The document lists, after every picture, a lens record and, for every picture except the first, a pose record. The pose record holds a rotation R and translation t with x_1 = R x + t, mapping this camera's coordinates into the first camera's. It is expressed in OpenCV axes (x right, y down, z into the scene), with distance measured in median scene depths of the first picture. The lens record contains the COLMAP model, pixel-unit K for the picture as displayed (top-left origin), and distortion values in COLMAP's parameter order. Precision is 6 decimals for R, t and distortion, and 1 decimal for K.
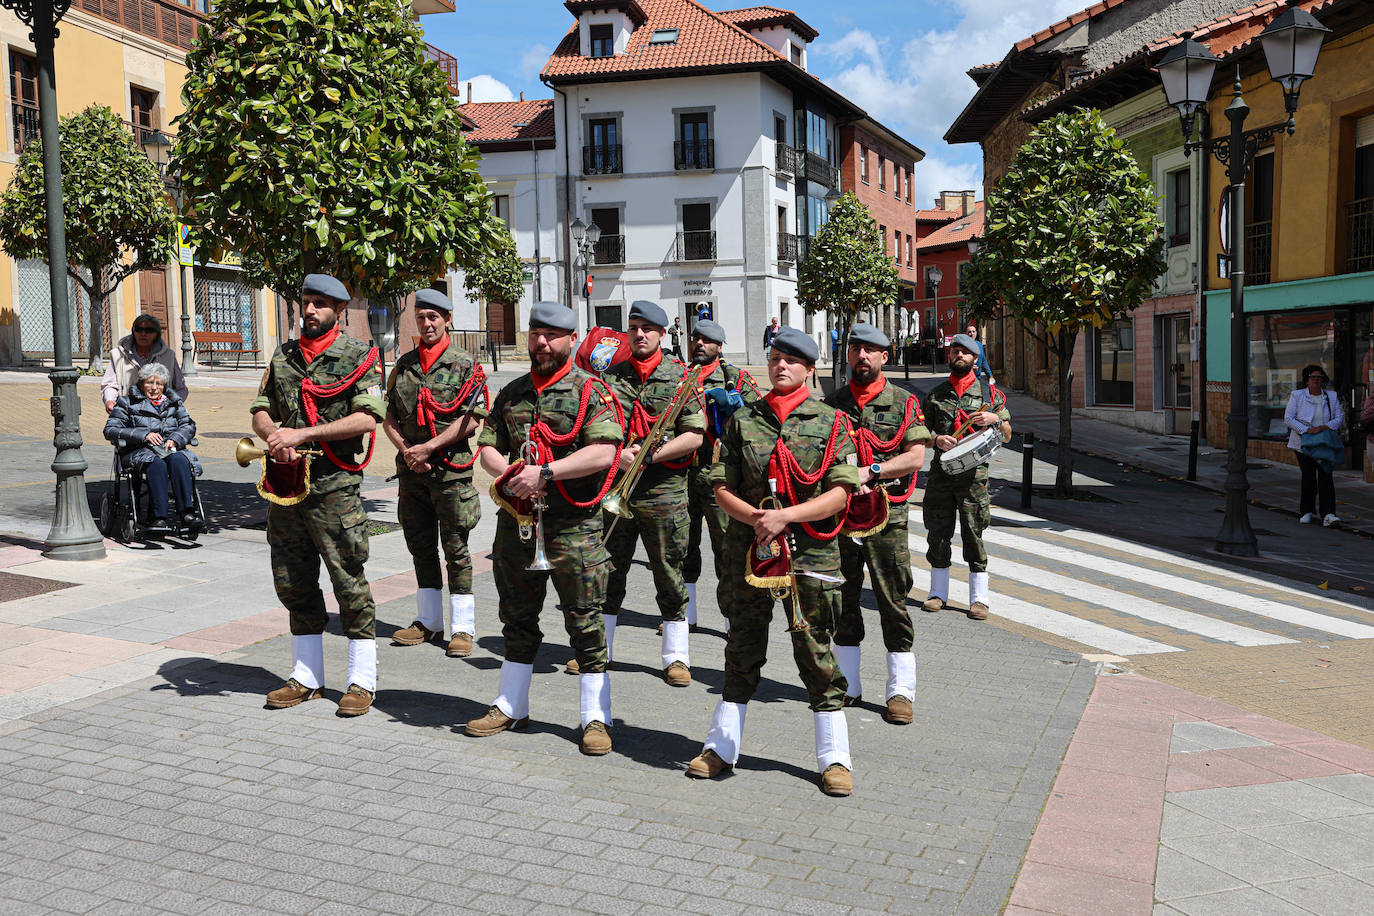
lens RADIAL K [[1368.0, 0, 689.1], [0, 1368.0, 434.7], [0, 0, 1]] dist [0.016606, 0.000000]
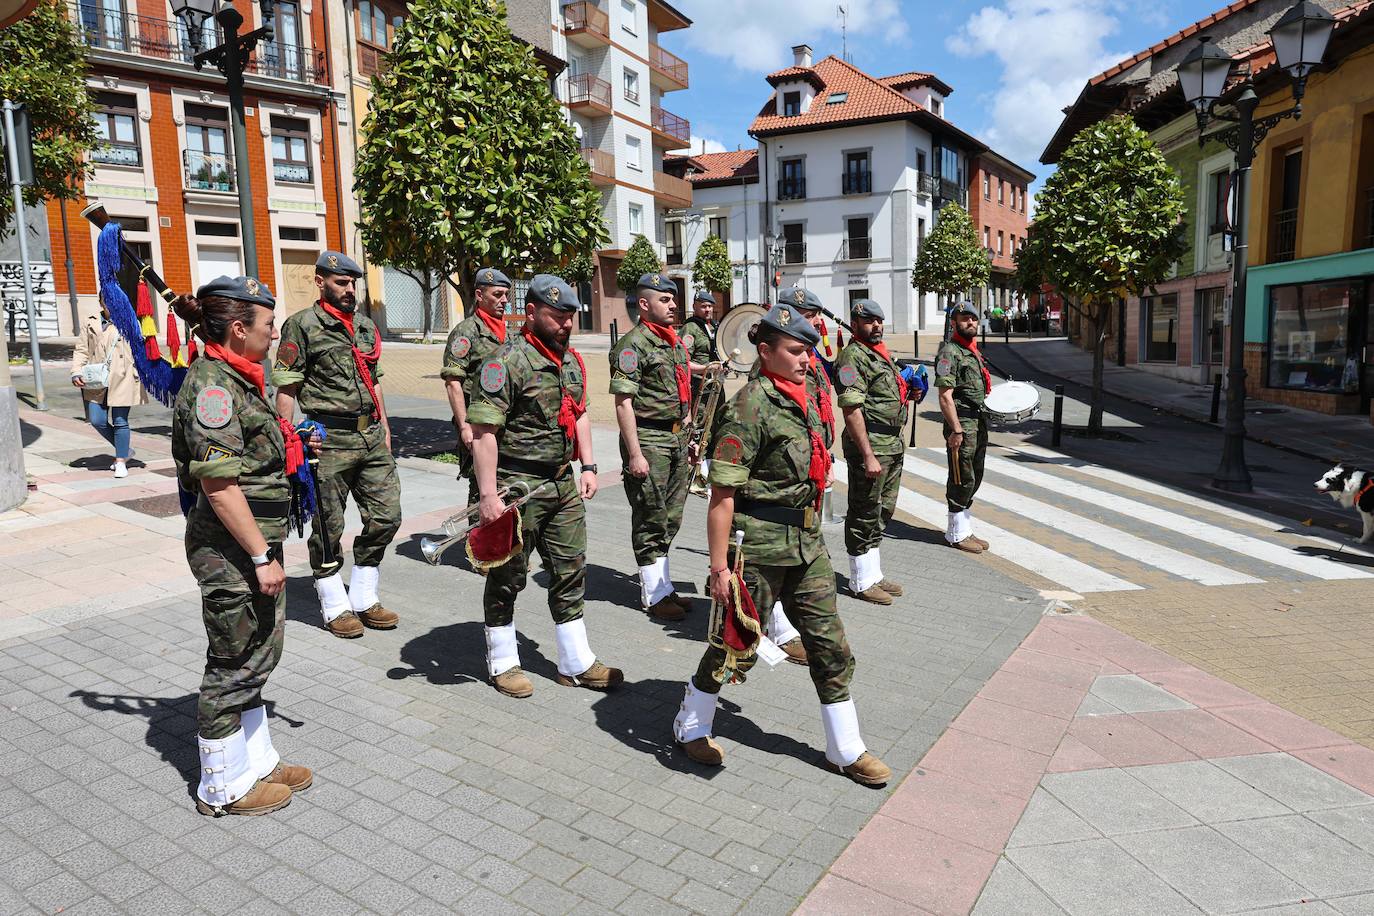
lens RADIAL K [[905.4, 0, 689.8], [0, 905.4, 444.8], [0, 0, 1]] dist [0.004461, -0.000394]
pose [[0.979727, 0.015654, -0.199727, 0.077476], [-0.001657, 0.997542, 0.070056, -0.003959], [0.200332, -0.068305, 0.977344, 0.118716]]
